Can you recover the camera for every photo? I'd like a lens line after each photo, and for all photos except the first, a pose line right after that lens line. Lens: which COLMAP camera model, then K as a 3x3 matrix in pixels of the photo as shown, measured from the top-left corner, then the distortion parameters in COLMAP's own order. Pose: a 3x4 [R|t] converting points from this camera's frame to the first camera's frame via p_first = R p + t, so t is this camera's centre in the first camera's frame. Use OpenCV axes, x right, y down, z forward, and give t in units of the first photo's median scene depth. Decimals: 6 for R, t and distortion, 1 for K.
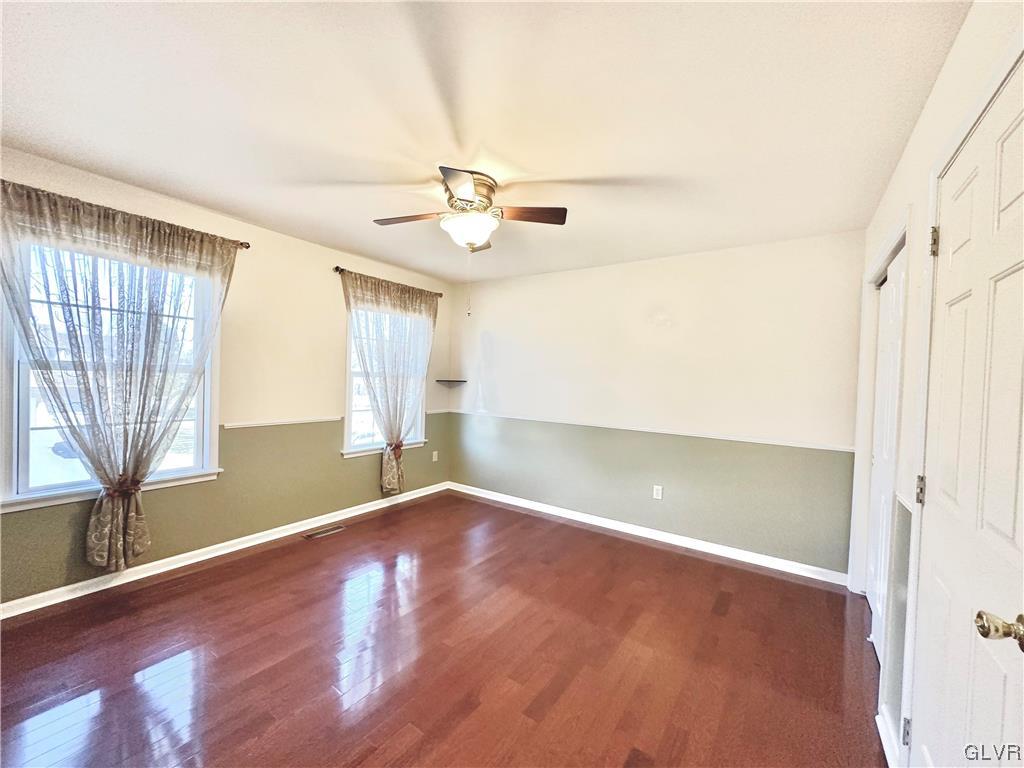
lens RADIAL K [[410.0, 0, 512.0], [0, 410.0, 383.0], [0, 0, 1]] dist [-0.004345, 0.000894]
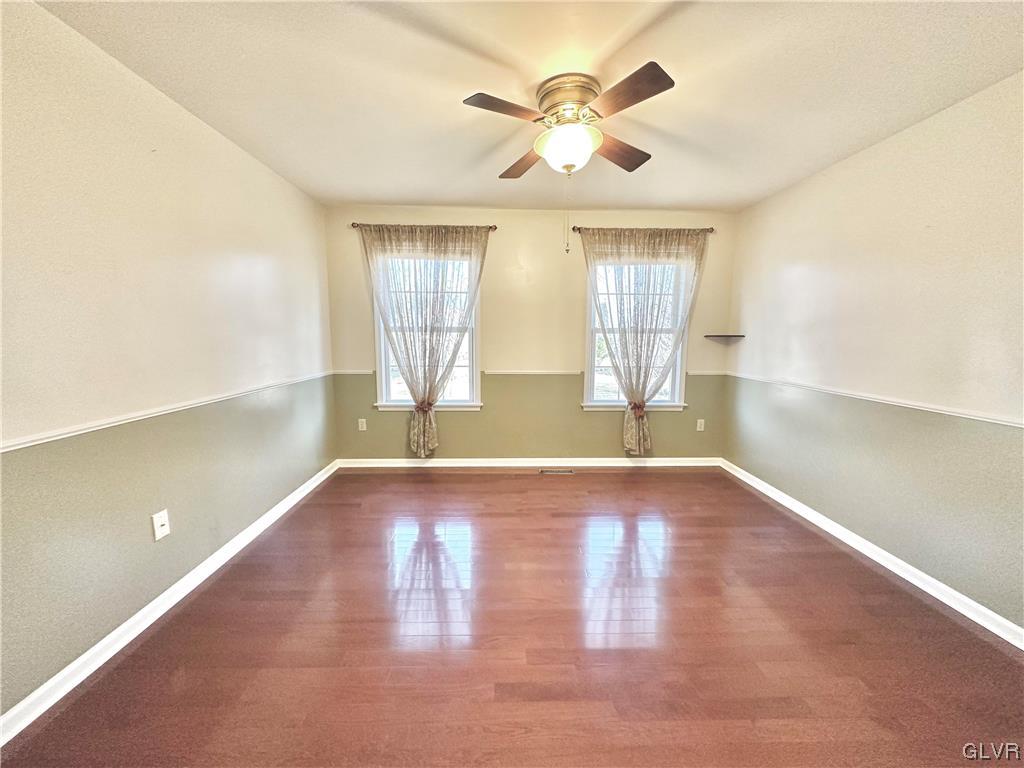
lens RADIAL K [[410.0, 0, 512.3], [0, 410.0, 385.4], [0, 0, 1]] dist [-0.004345, 0.000894]
pose [[0.588234, 0.072235, -0.805458, 0.329075], [0.002171, 0.995858, 0.090895, 0.021656], [0.808688, -0.055216, 0.585641, 0.228035]]
